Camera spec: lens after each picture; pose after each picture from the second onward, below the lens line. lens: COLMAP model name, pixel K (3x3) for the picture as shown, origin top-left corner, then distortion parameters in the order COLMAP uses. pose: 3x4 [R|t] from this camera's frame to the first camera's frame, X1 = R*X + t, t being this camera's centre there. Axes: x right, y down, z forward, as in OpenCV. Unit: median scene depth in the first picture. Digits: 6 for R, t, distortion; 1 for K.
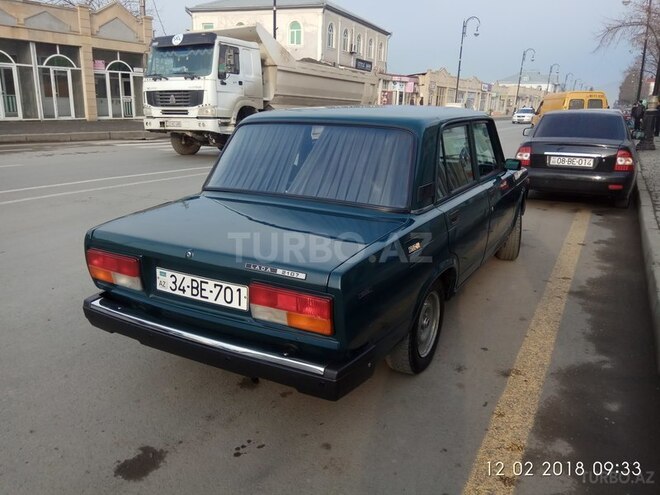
lens RADIAL K [[507.4, 0, 329.9], [0, 507.4, 242.9], [0, 0, 1]] dist [0.007478, -0.022349]
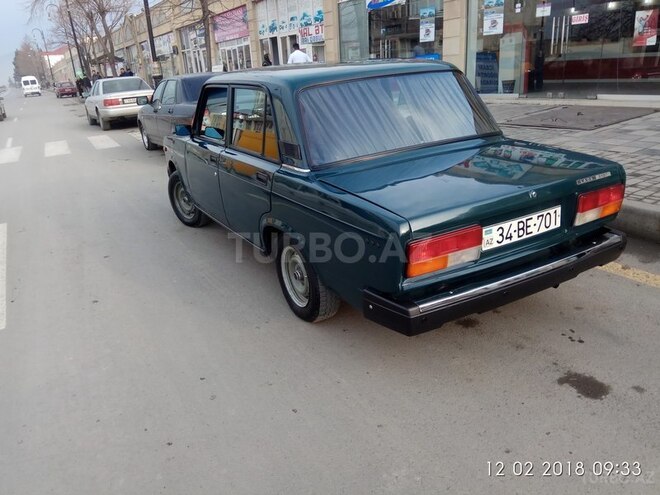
lens RADIAL K [[507.4, 0, 332.7], [0, 507.4, 249.6], [0, 0, 1]] dist [0.007478, -0.022349]
pose [[0.511693, -0.333248, 0.791907, -1.298390], [0.293503, 0.934064, 0.203422, -0.196913], [-0.807481, 0.128337, 0.575763, 0.712531]]
